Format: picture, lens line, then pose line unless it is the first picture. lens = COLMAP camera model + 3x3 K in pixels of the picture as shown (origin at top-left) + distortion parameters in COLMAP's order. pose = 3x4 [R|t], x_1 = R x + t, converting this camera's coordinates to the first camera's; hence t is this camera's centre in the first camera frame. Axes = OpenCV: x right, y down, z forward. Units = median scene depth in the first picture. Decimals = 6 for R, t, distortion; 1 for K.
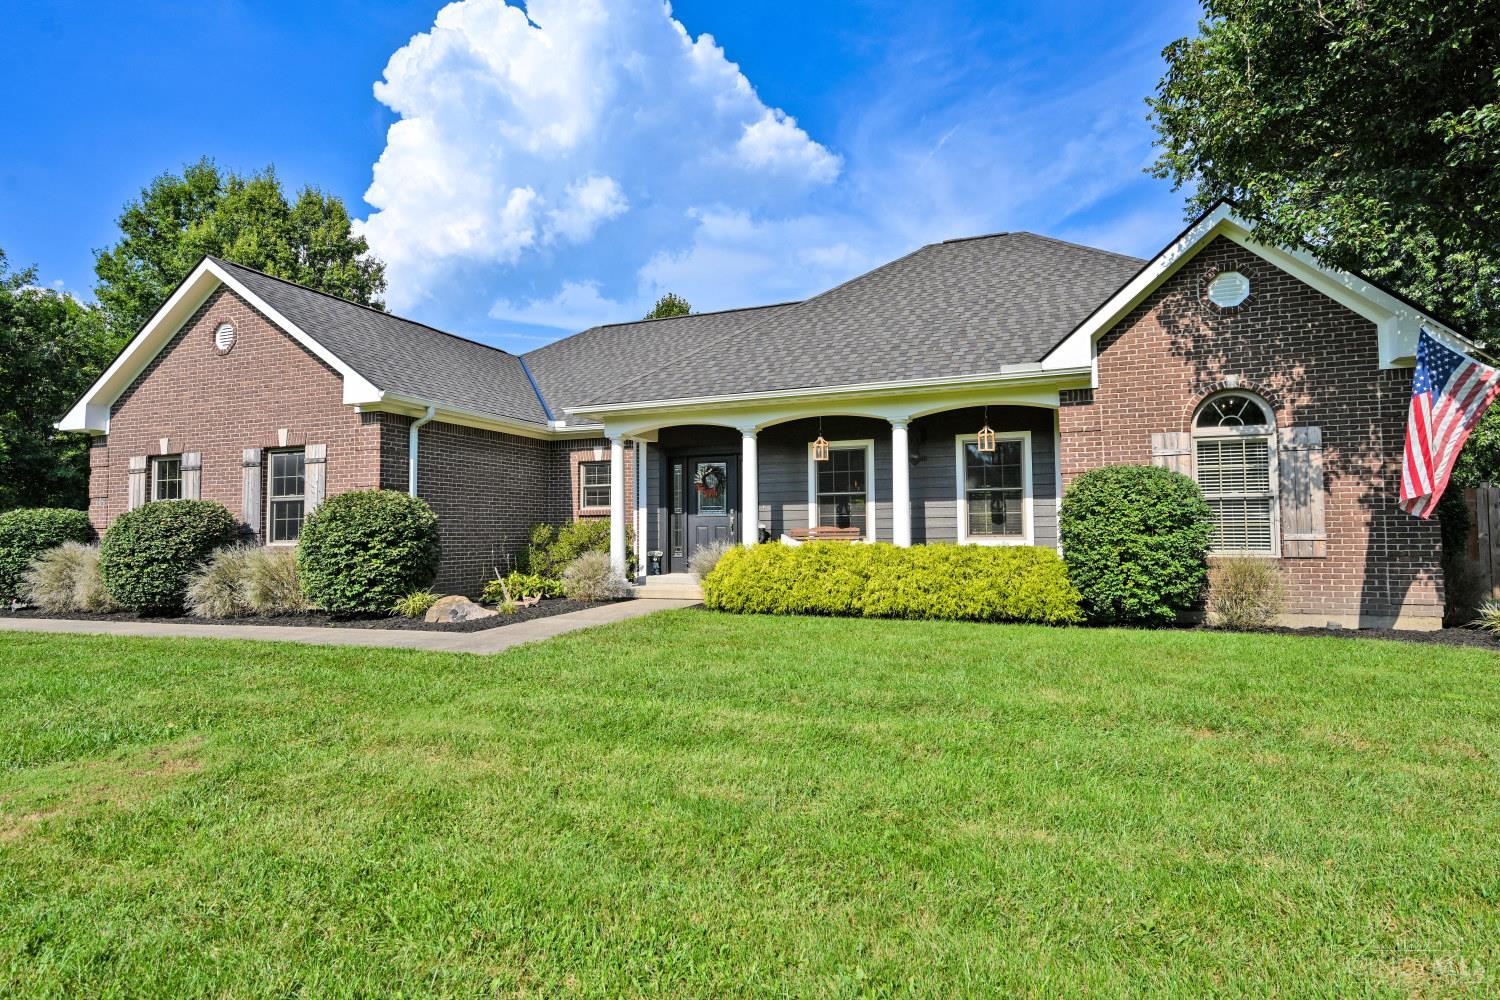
lens RADIAL K [[809.4, 0, 740.3], [0, 809.4, 499.3], [0, 0, 1]] dist [0.003379, 0.000486]
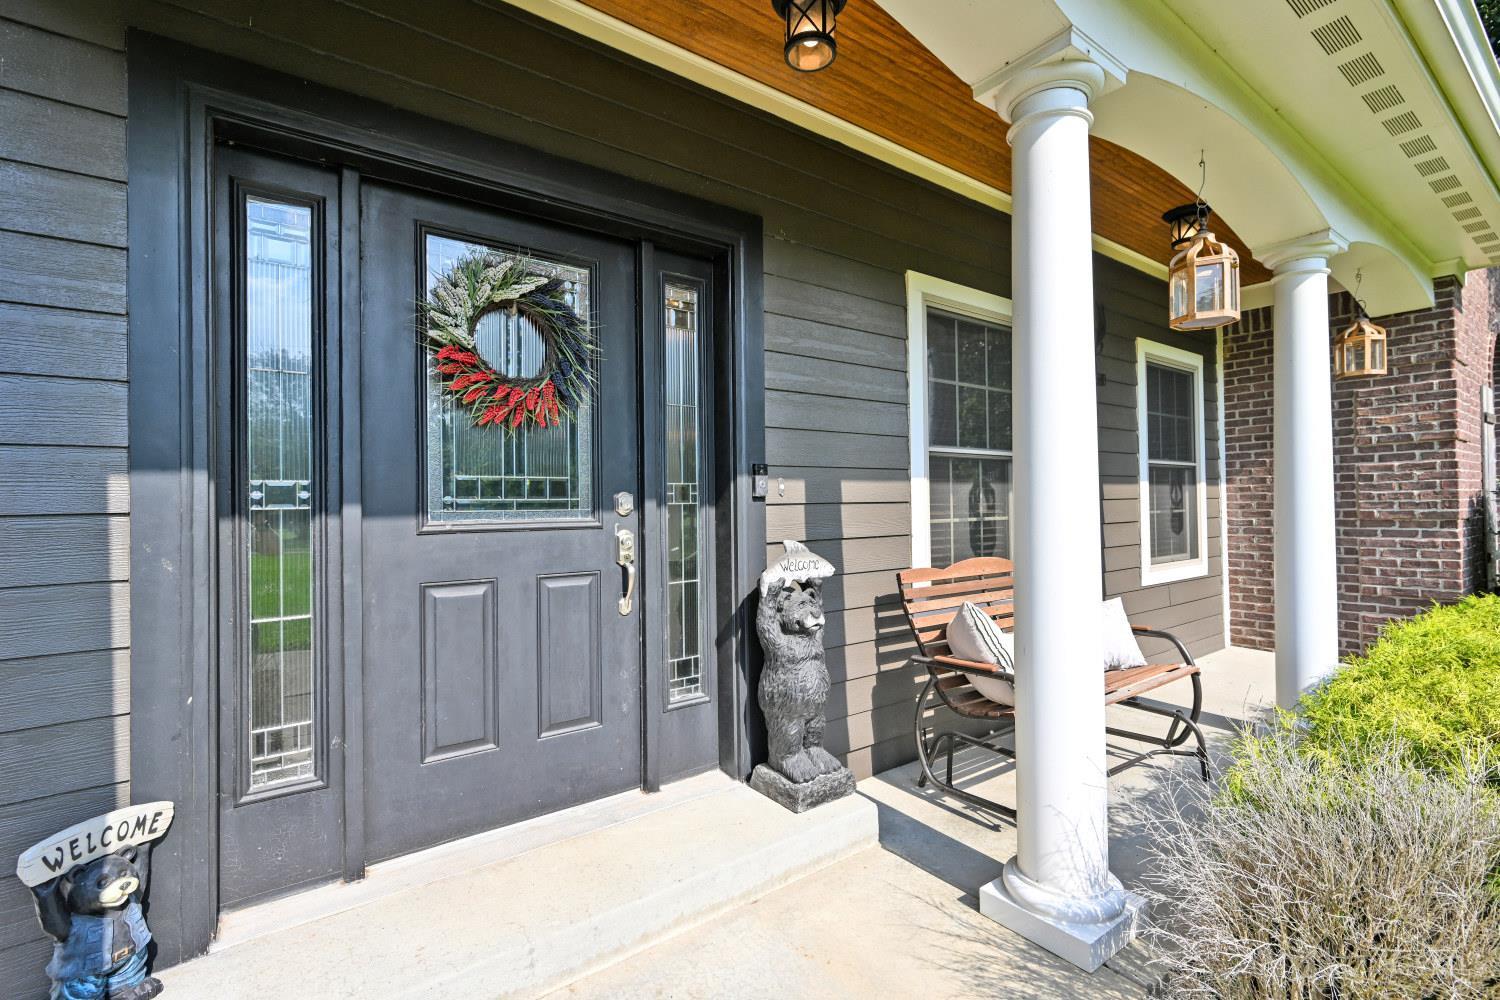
lens RADIAL K [[658.3, 0, 756.6], [0, 658.3, 496.5], [0, 0, 1]] dist [0.000942, 0.000014]
pose [[0.542886, 0.011263, 0.839731, -0.157581], [-0.032740, 0.999434, 0.007762, 0.012407], [-0.839168, -0.031707, 0.542947, 0.993161]]
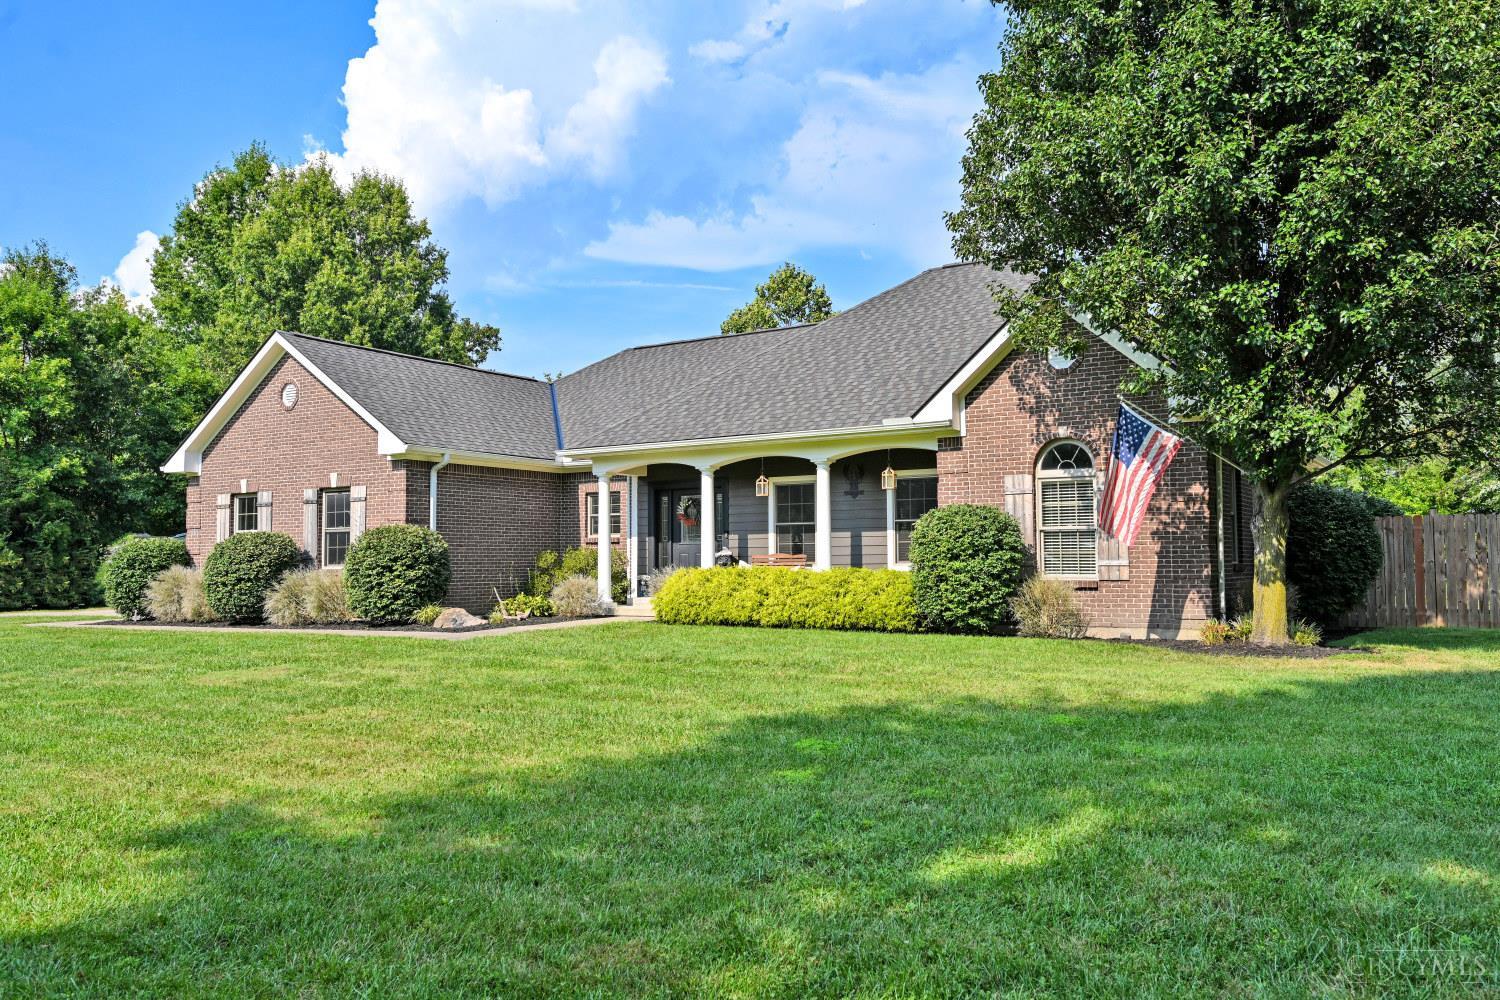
lens RADIAL K [[1156.3, 0, 734.6], [0, 1156.3, 509.0], [0, 0, 1]] dist [-0.001721, 0.012817]
pose [[0.982120, -0.006627, -0.188137, 0.365150], [0.006375, 0.999978, -0.001945, -0.026464], [0.188146, 0.000711, 0.982141, -0.612052]]
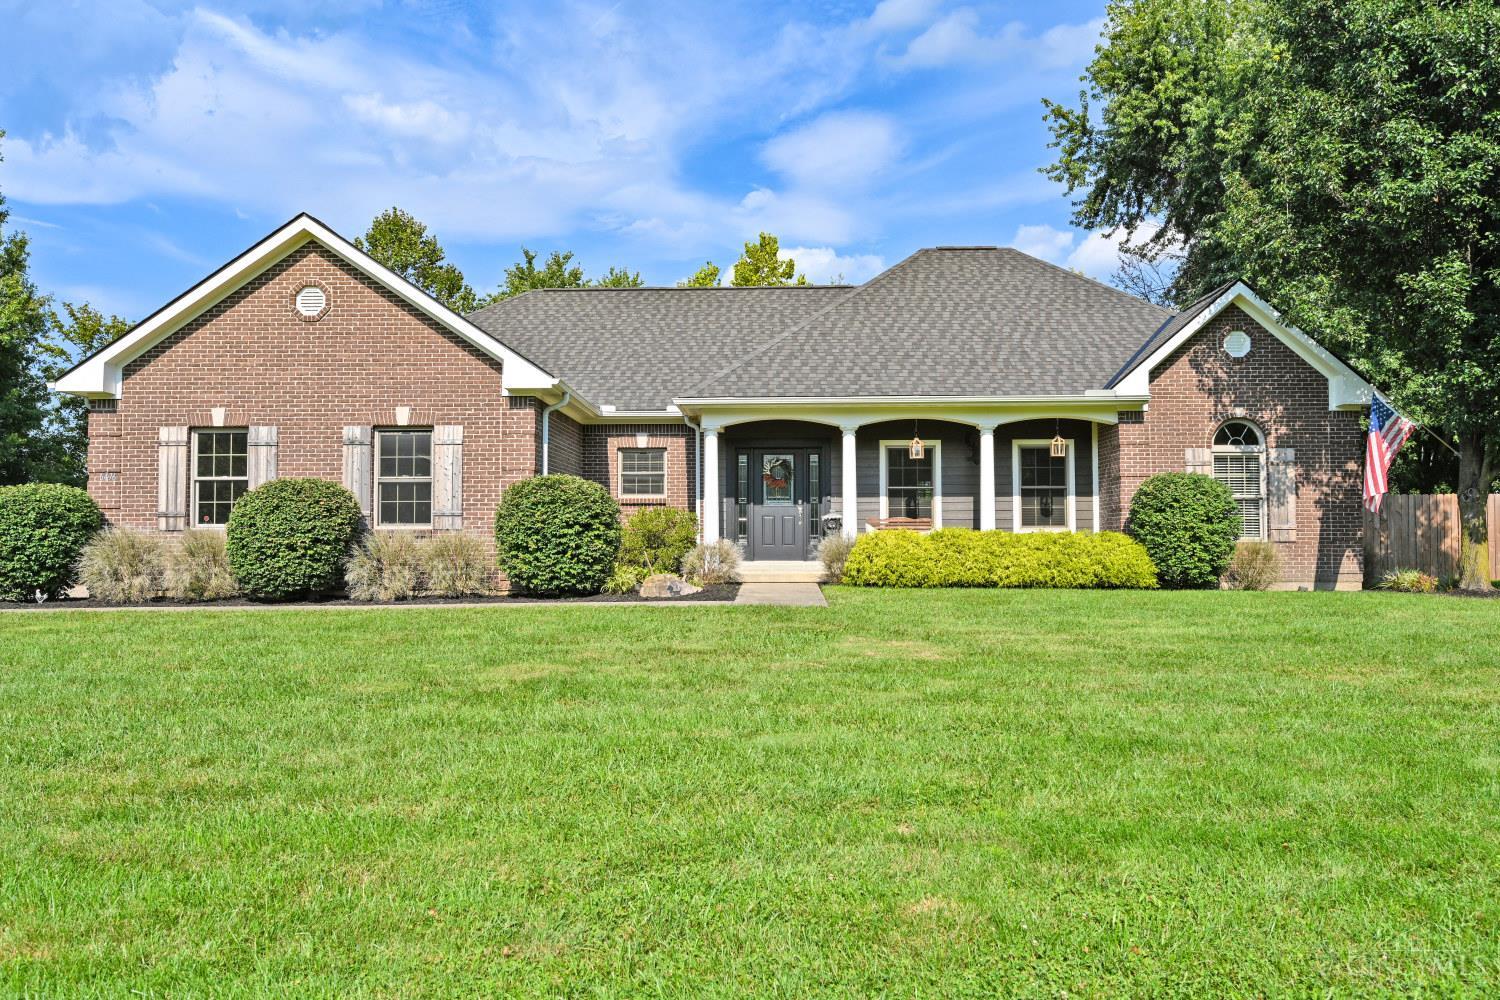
lens RADIAL K [[1156.3, 0, 729.1], [0, 1156.3, 496.9], [0, 0, 1]] dist [-0.001721, 0.012817]
pose [[0.939544, 0.020073, 0.341840, -0.692813], [-0.021338, 0.999772, -0.000060, 0.011434], [-0.341764, -0.007237, 0.939758, -0.430215]]
